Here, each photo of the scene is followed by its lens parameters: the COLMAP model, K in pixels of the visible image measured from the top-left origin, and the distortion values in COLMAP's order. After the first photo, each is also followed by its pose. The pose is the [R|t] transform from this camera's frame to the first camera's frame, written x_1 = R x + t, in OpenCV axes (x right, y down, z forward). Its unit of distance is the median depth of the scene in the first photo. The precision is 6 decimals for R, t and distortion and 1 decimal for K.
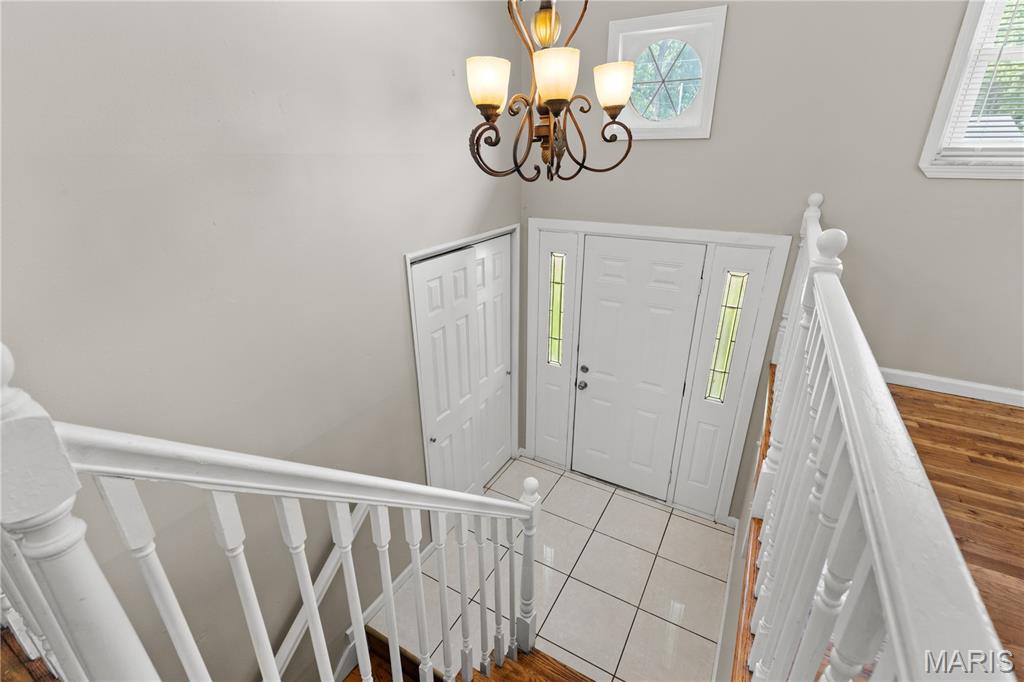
lens RADIAL K [[467.4, 0, 512.2], [0, 467.4, 341.9], [0, 0, 1]] dist [-0.000797, 0.000874]
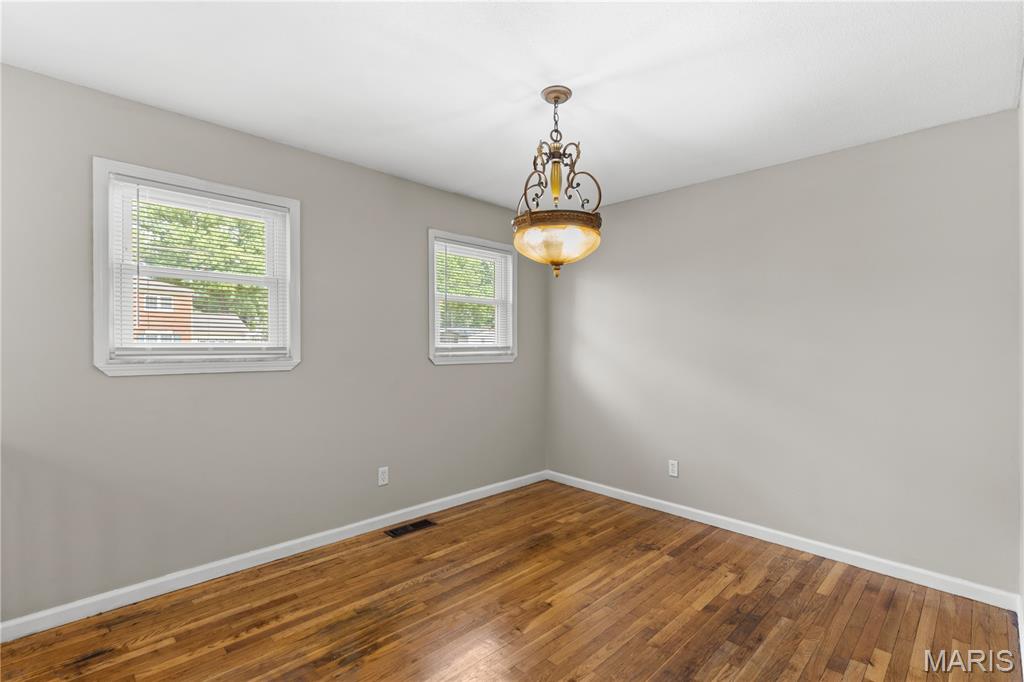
lens RADIAL K [[467.4, 0, 513.1], [0, 467.4, 340.4], [0, 0, 1]] dist [-0.000797, 0.000874]
pose [[0.288877, 0.000059, 0.957366, 0.217381], [0.358038, 0.927429, -0.108092, -0.022260], [-0.887896, 0.373999, 0.267892, -0.014271]]
